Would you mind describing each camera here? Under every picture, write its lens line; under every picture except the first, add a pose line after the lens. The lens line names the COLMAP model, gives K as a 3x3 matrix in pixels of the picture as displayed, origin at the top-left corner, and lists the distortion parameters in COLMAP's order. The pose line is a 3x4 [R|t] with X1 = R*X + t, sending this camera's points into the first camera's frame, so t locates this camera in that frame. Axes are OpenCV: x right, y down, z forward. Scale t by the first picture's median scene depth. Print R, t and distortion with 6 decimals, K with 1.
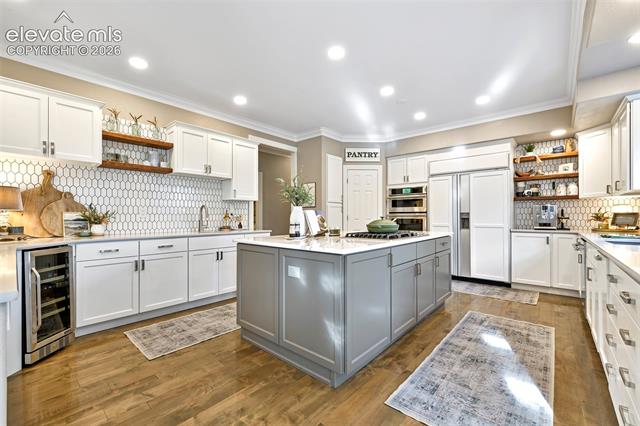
lens RADIAL K [[264.0, 0, 320.0], [0, 264.0, 216.2], [0, 0, 1]] dist [-0.000261, -0.000068]
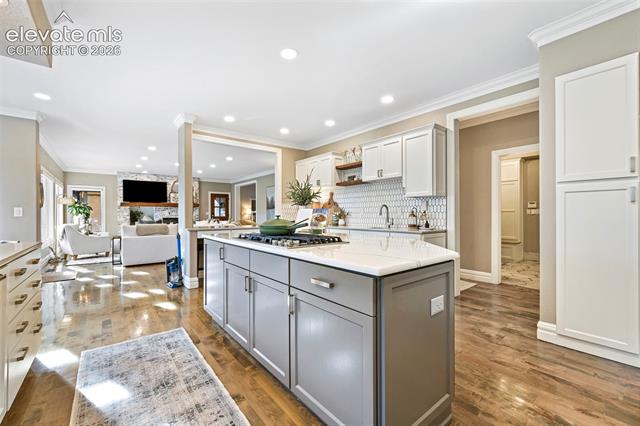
lens RADIAL K [[264.0, 0, 316.2], [0, 264.0, 216.0], [0, 0, 1]] dist [-0.000261, -0.000068]
pose [[-0.165099, 0.005325, -0.986263, 0.727066], [0.005143, 0.999976, 0.004538, 0.000591], [0.986264, -0.004323, -0.165123, 0.878581]]
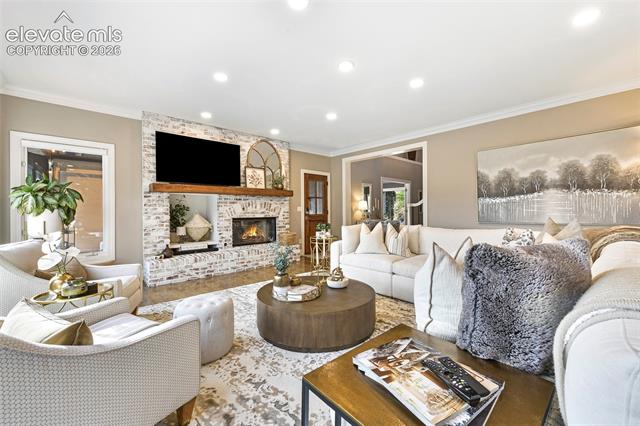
lens RADIAL K [[259.8, 0, 322.1], [0, 259.8, 211.6], [0, 0, 1]] dist [-0.001223, -0.000181]
pose [[-0.097510, 0.000223, -0.995235, -0.524091], [0.010282, 0.999947, -0.000784, -0.002912], [0.995181, -0.010309, -0.097507, -0.655278]]
